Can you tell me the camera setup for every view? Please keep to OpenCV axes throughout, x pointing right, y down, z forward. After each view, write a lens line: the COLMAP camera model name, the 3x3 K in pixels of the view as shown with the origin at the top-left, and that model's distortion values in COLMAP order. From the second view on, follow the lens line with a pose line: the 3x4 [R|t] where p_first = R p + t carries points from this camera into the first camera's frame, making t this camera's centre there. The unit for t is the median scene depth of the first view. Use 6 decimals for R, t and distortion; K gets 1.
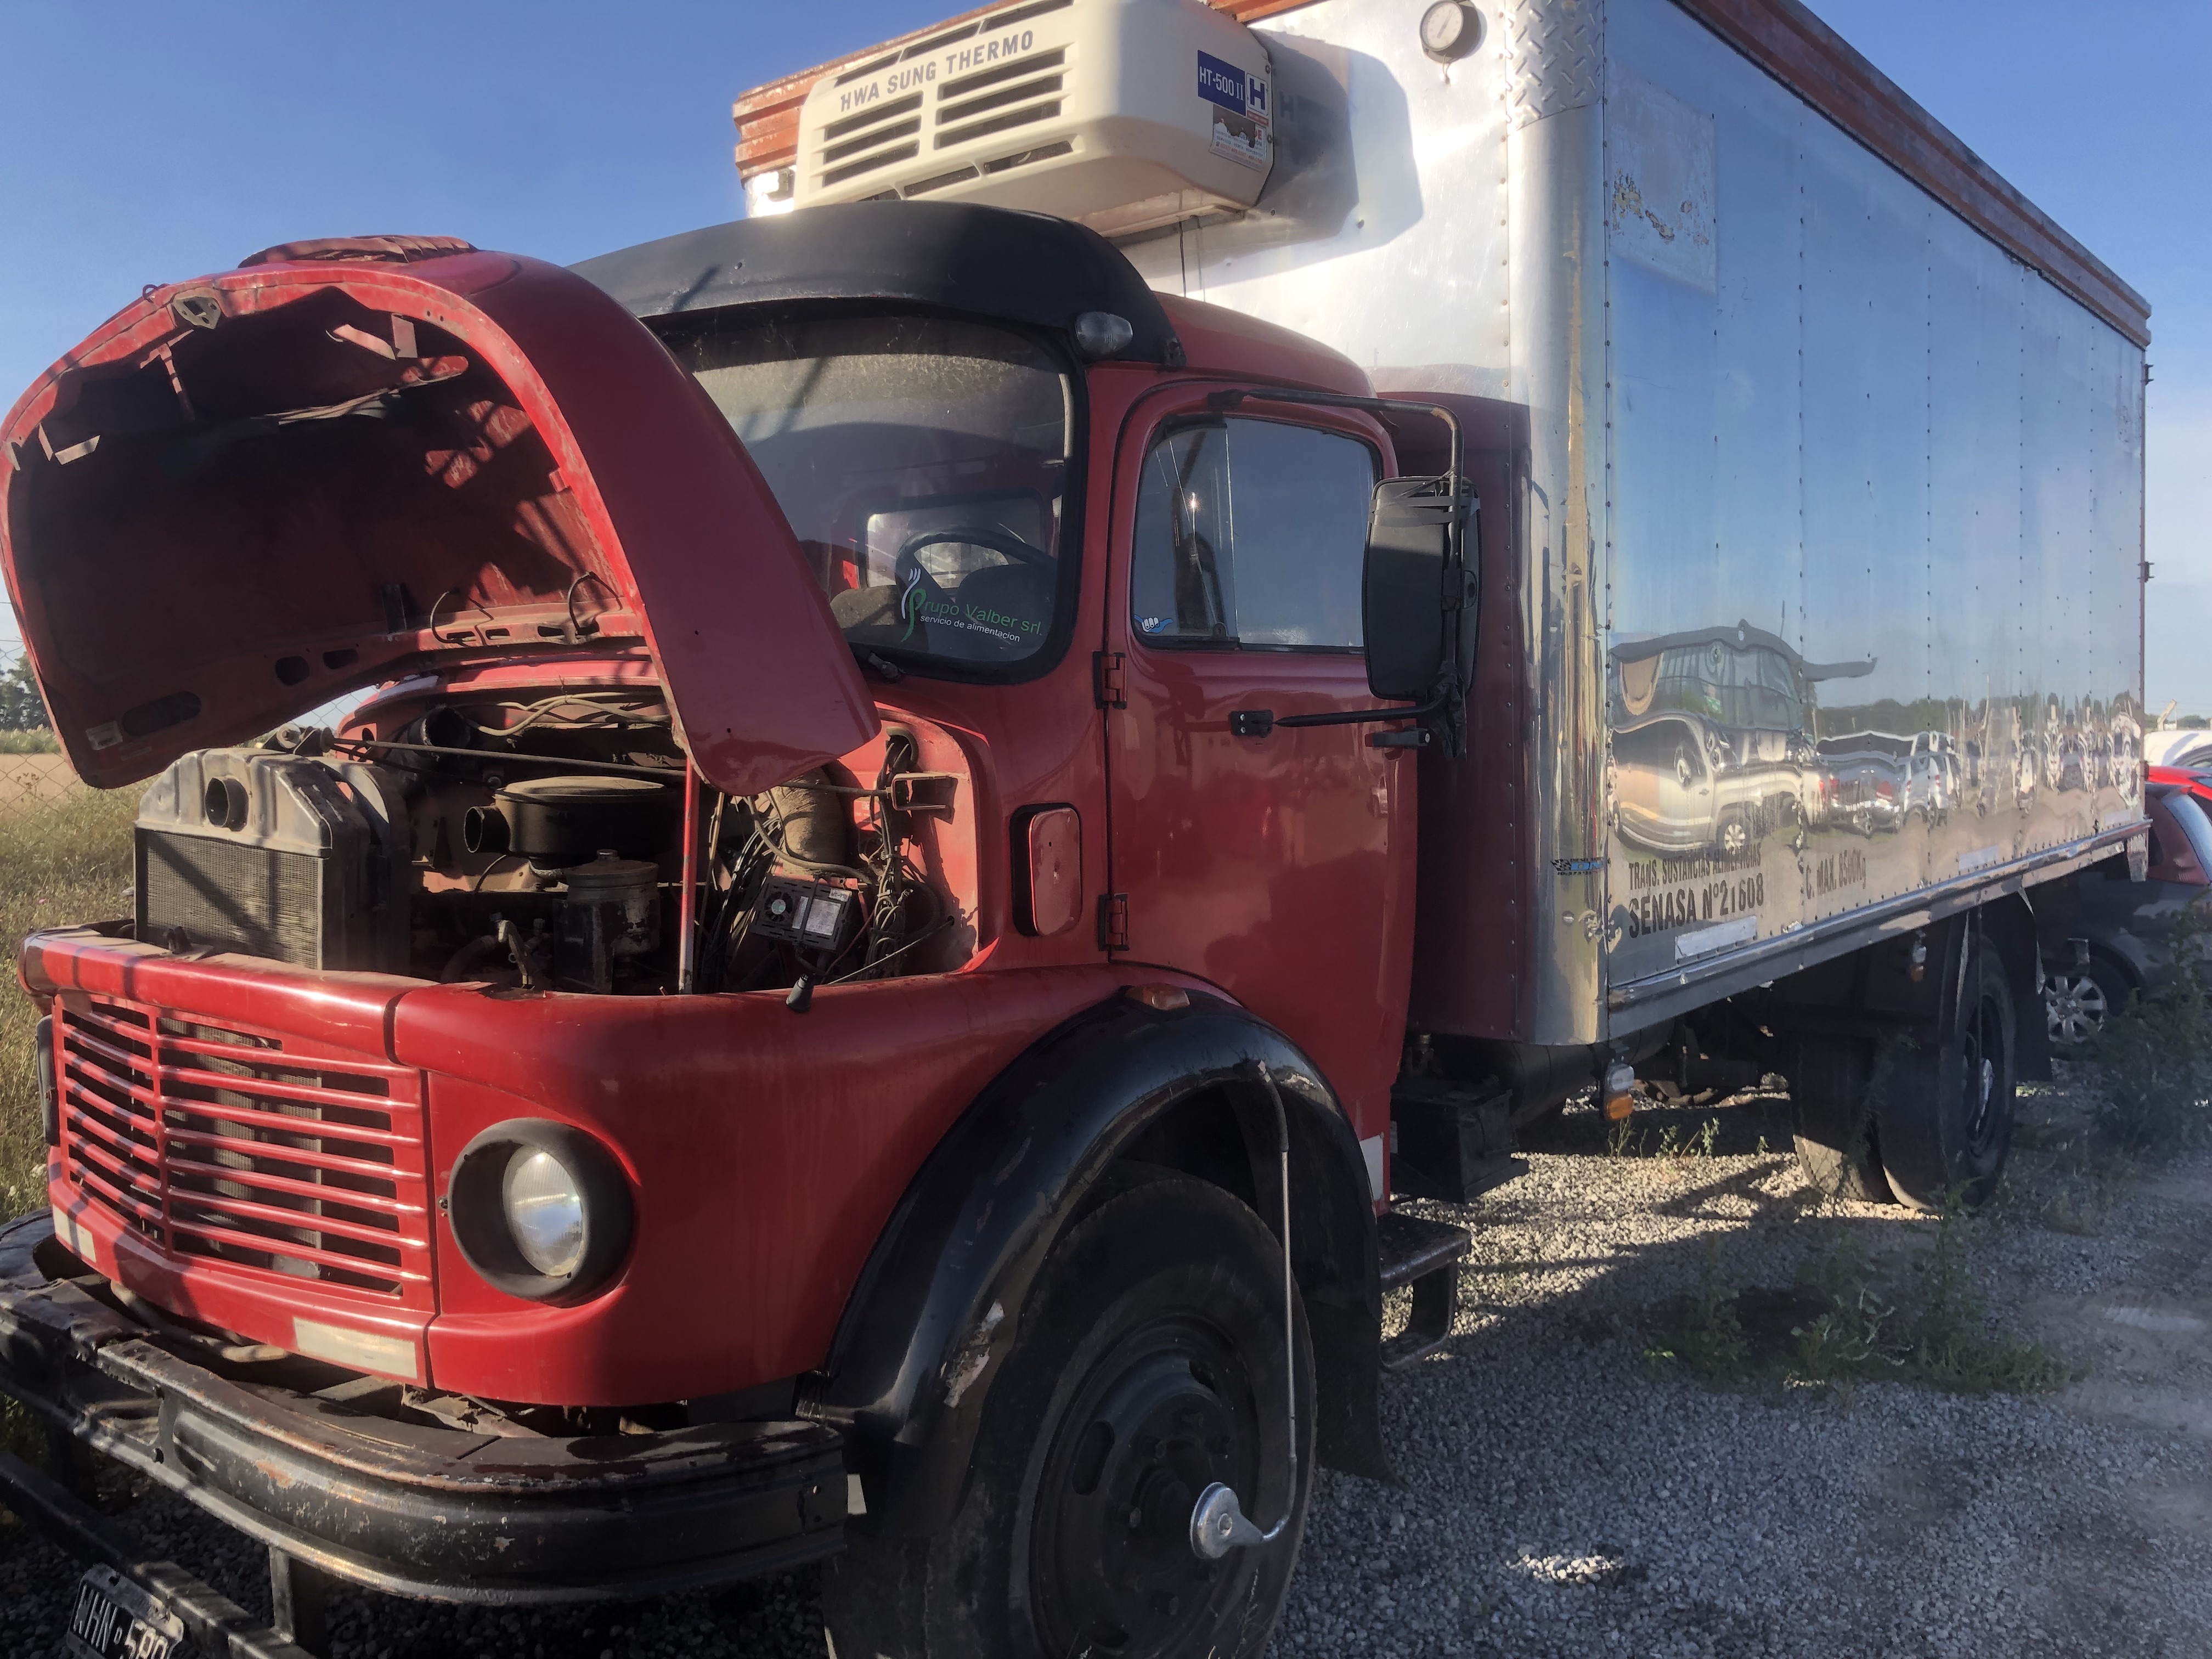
lens RADIAL K [[1808.4, 0, 1106.1], [0, 1808.4, 824.1], [0, 0, 1]] dist [0.052346, -0.059217]
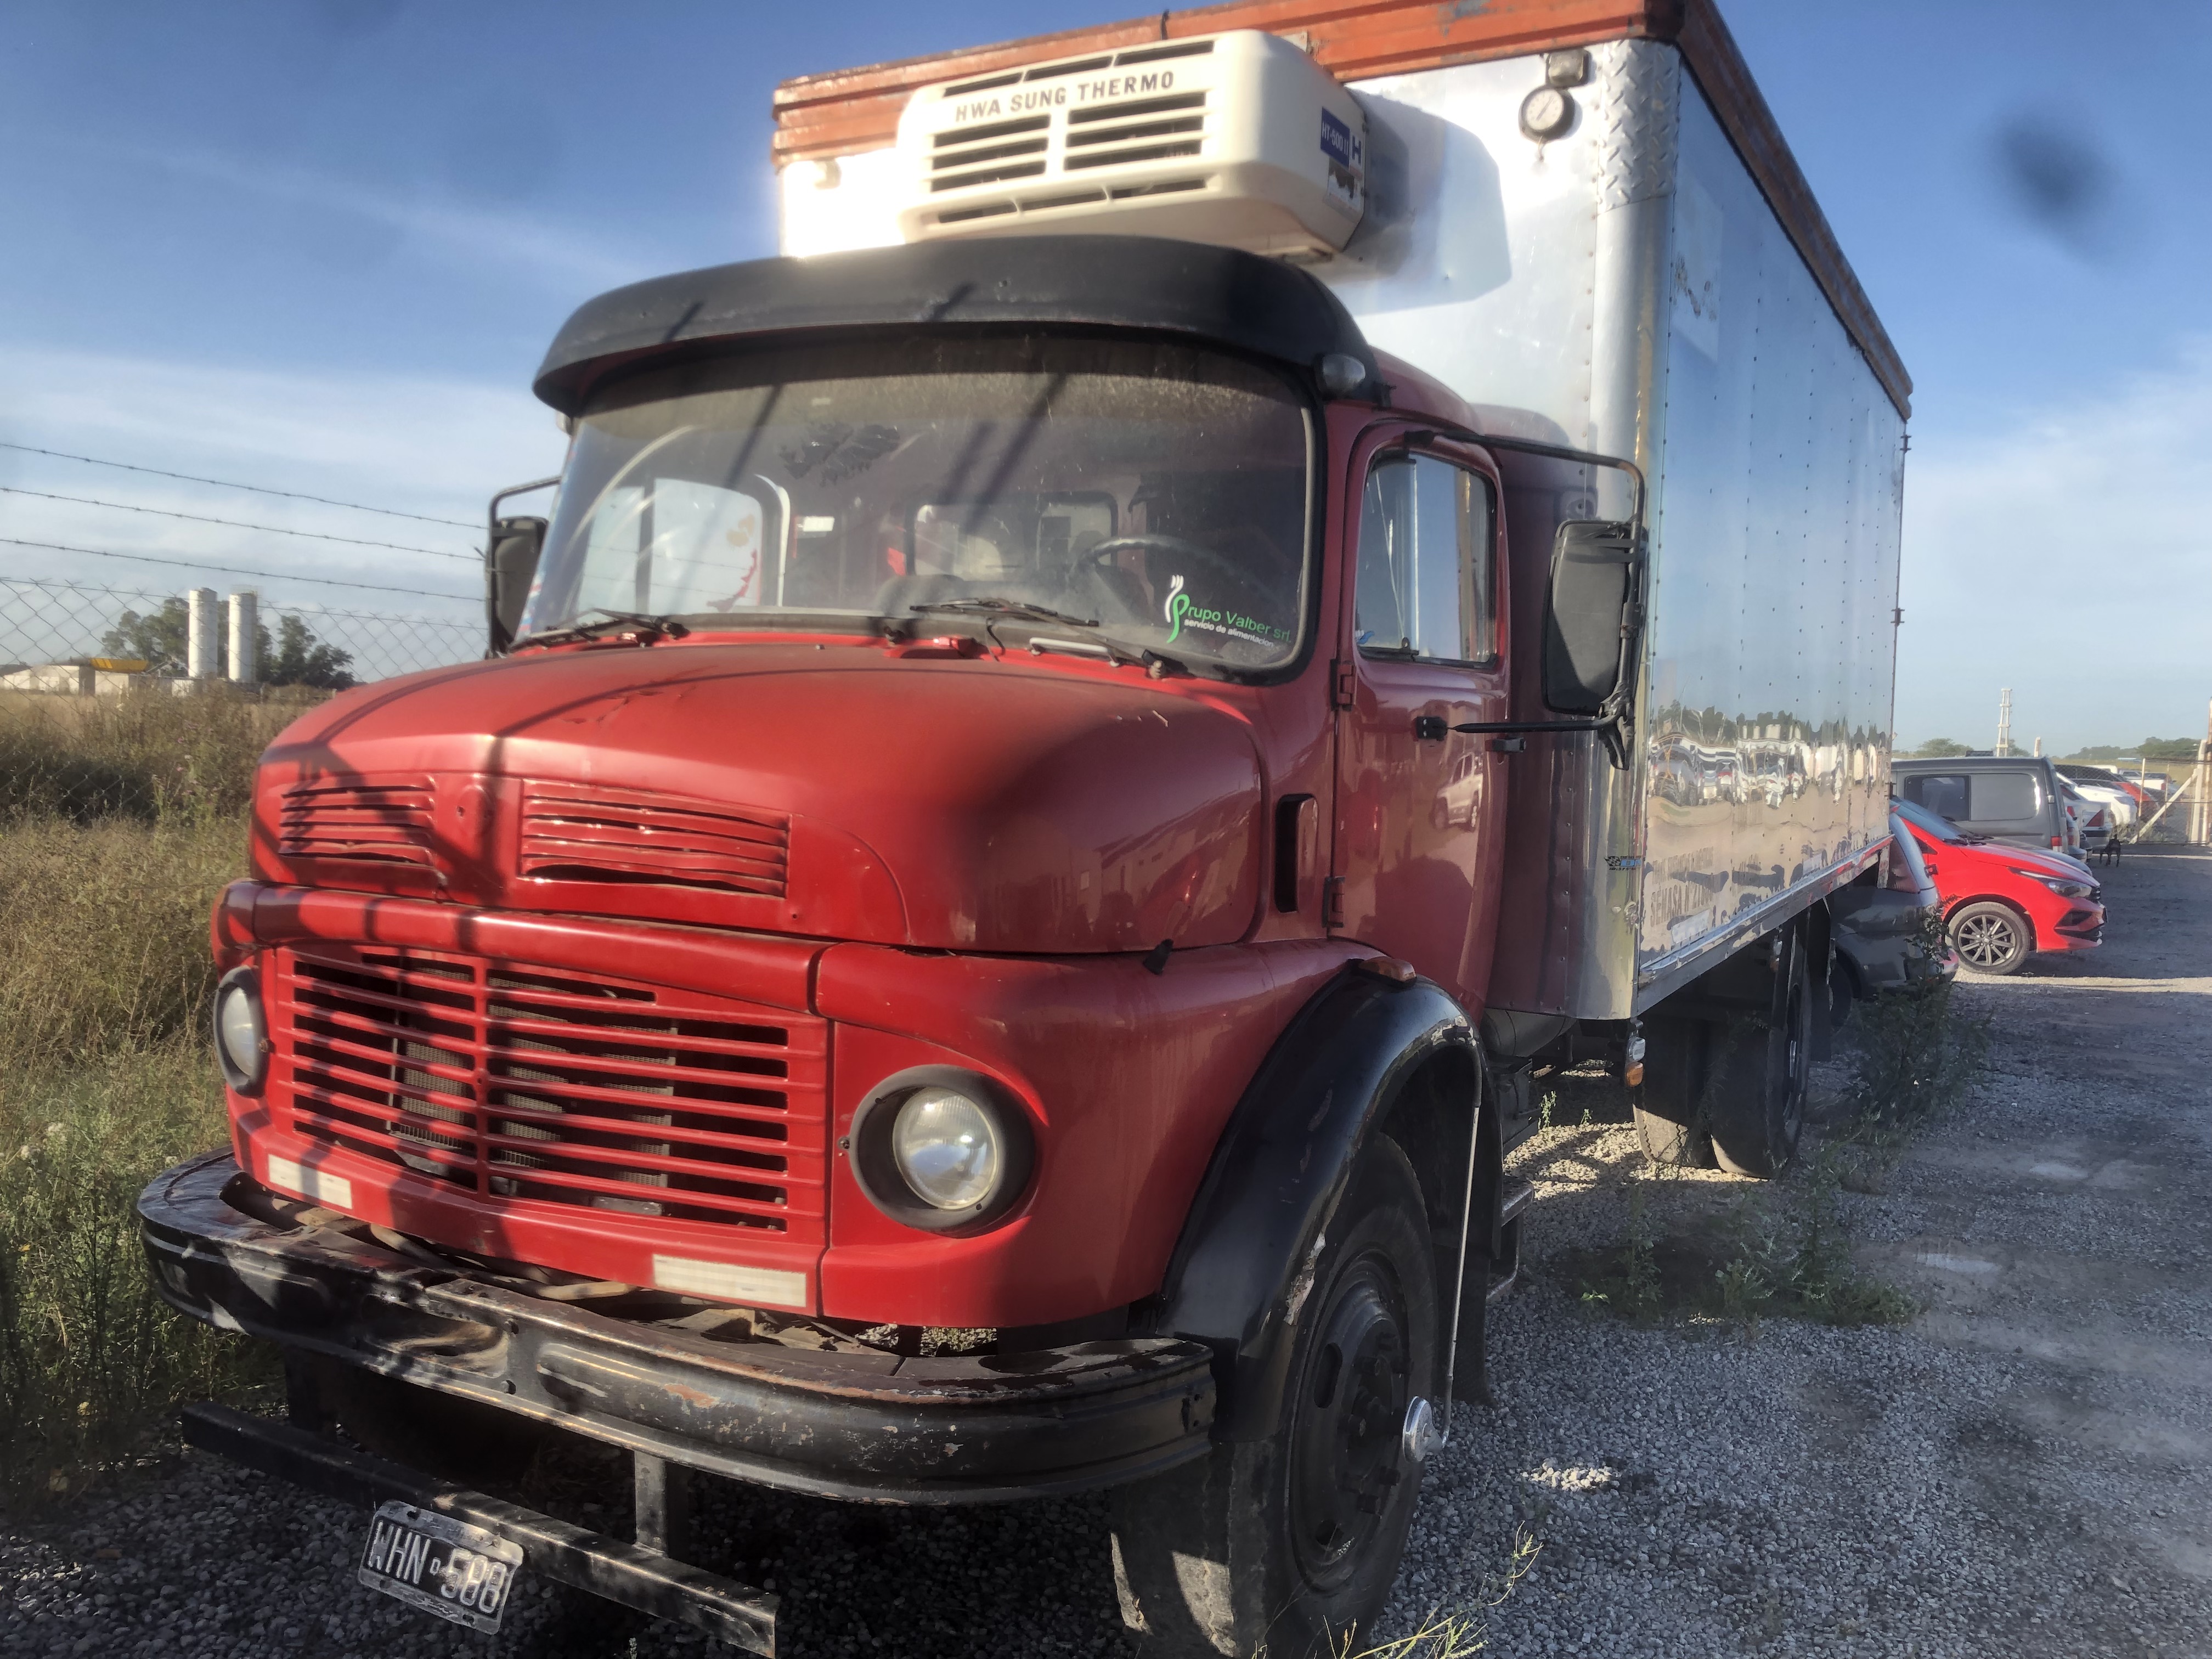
lens RADIAL K [[1808.4, 0, 1084.5], [0, 1808.4, 830.5], [0, 0, 1]] dist [0.052346, -0.059217]
pose [[0.982270, 0.033162, 0.184518, -0.302316], [-0.035658, 0.999312, 0.010221, 0.003373], [-0.184052, -0.016619, 0.982776, -0.060254]]
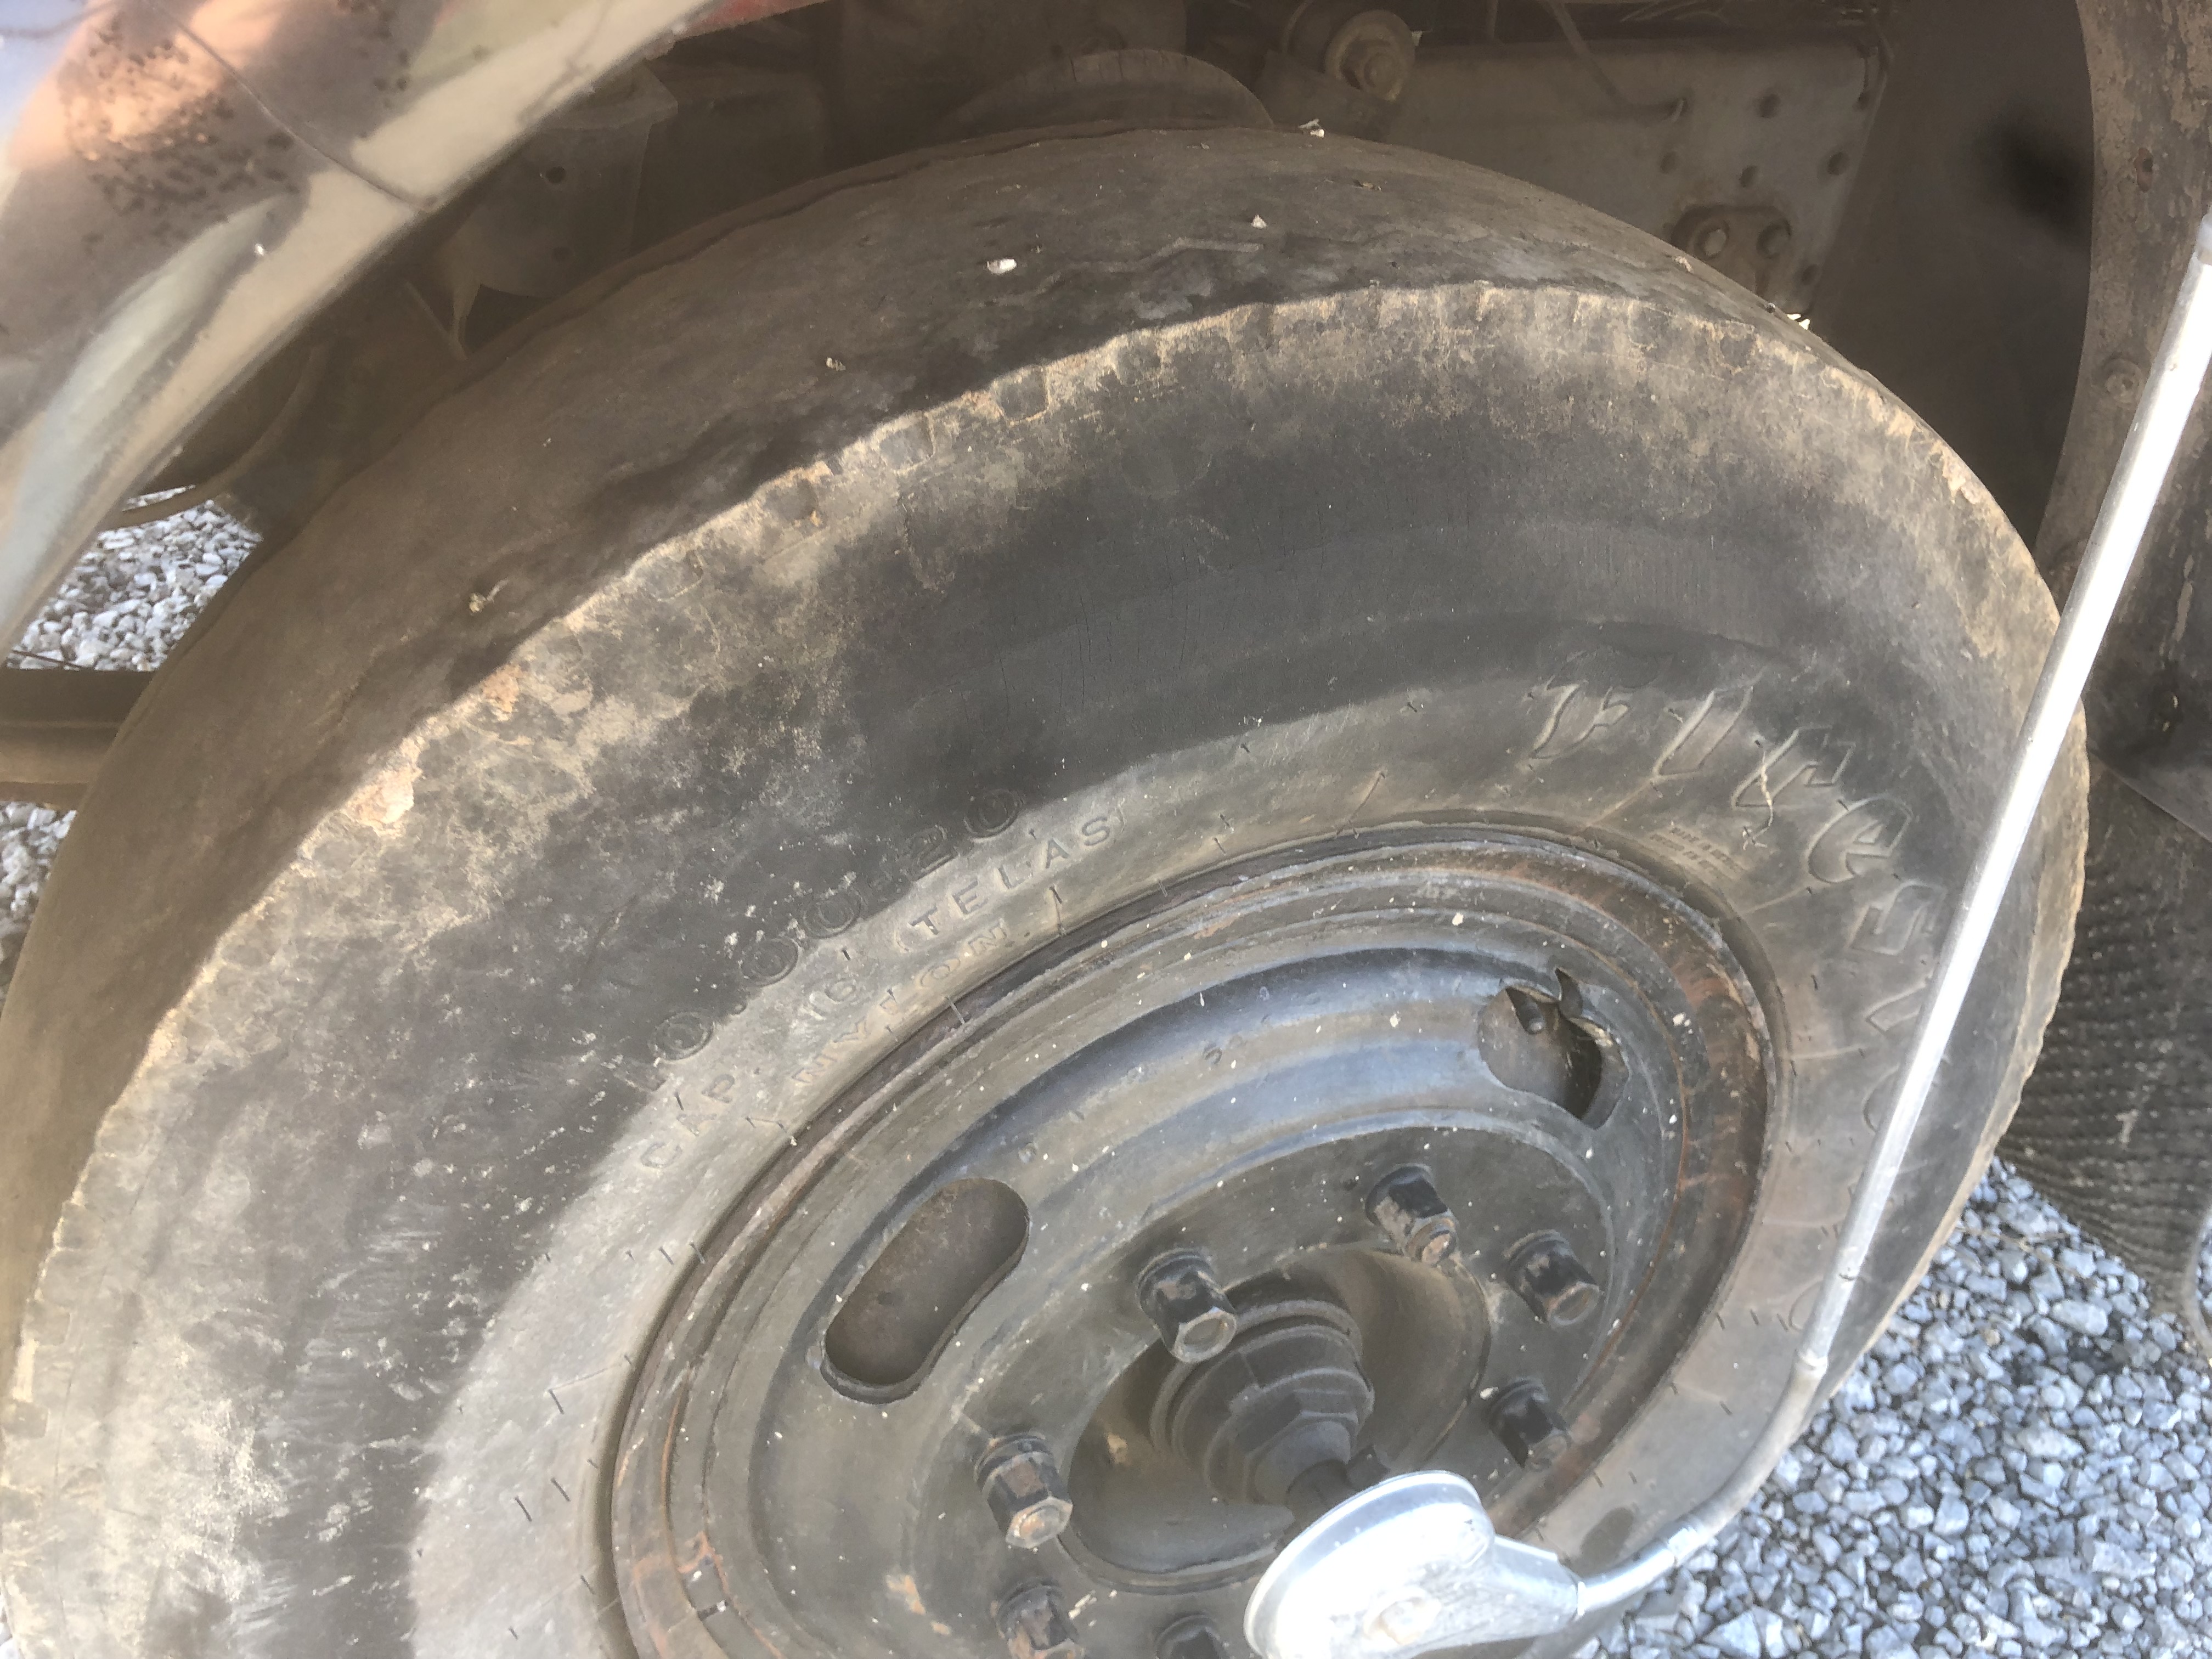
lens RADIAL K [[1808.4, 0, 1116.2], [0, 1808.4, 830.5], [0, 0, 1]] dist [0.052346, -0.059217]
pose [[0.886661, 0.308039, -0.344884, 0.069938], [-0.098593, 0.854605, 0.509832, 0.126706], [0.451788, -0.418045, 0.788115, 0.676013]]
